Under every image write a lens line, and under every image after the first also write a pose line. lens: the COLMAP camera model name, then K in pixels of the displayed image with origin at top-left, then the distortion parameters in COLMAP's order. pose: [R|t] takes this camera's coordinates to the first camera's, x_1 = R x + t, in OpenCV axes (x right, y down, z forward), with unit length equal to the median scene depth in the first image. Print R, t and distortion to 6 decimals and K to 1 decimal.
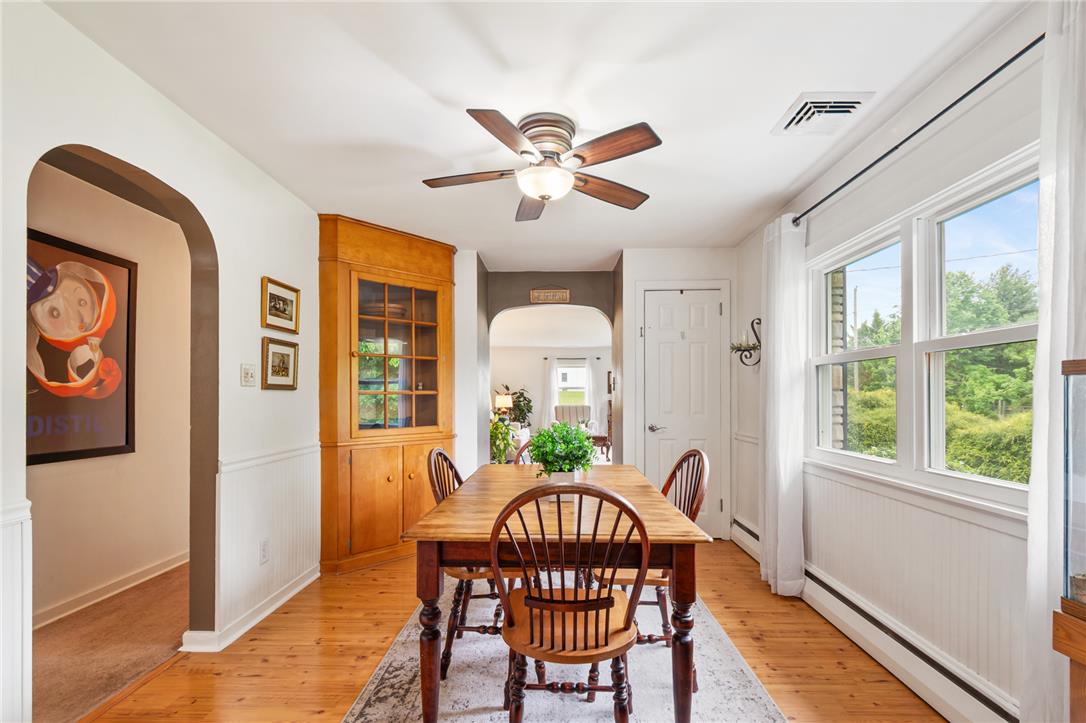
lens RADIAL K [[487.7, 0, 543.7], [0, 487.7, 394.2], [0, 0, 1]] dist [0.002637, 0.000106]
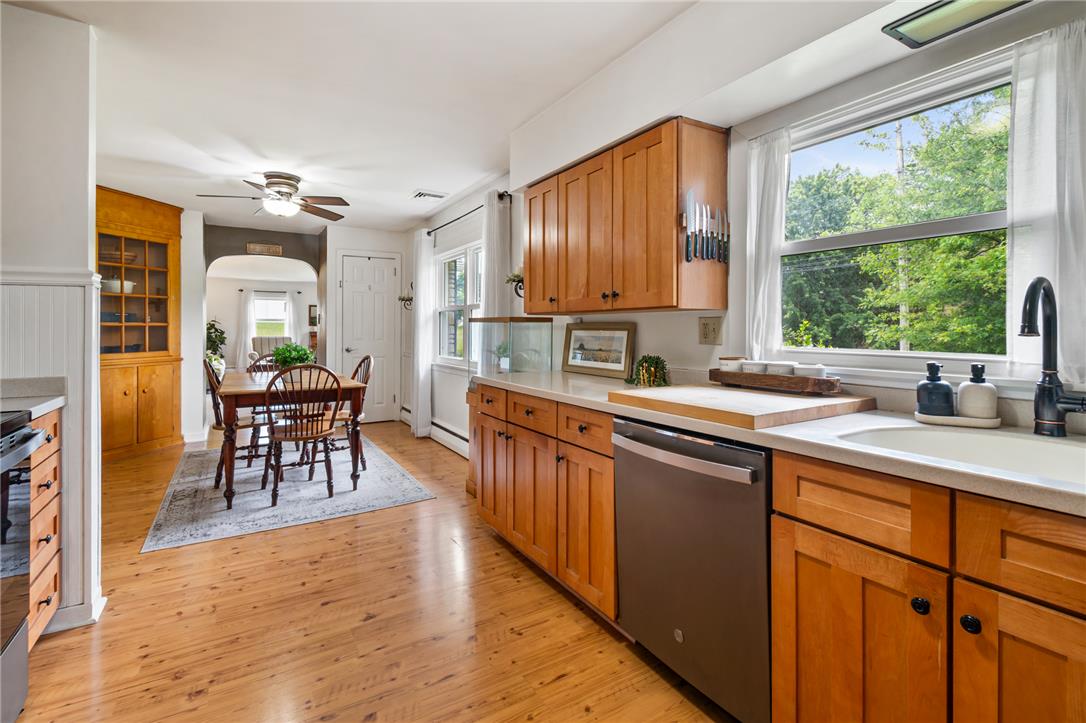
lens RADIAL K [[501.3, 0, 543.5], [0, 501.3, 329.9], [0, 0, 1]] dist [0.003250, 0.000178]
pose [[0.837833, 0.003538, 0.545915, -0.121678], [-0.007217, 0.999963, 0.004595, -0.002433], [-0.545879, -0.007790, 0.837828, -0.659433]]
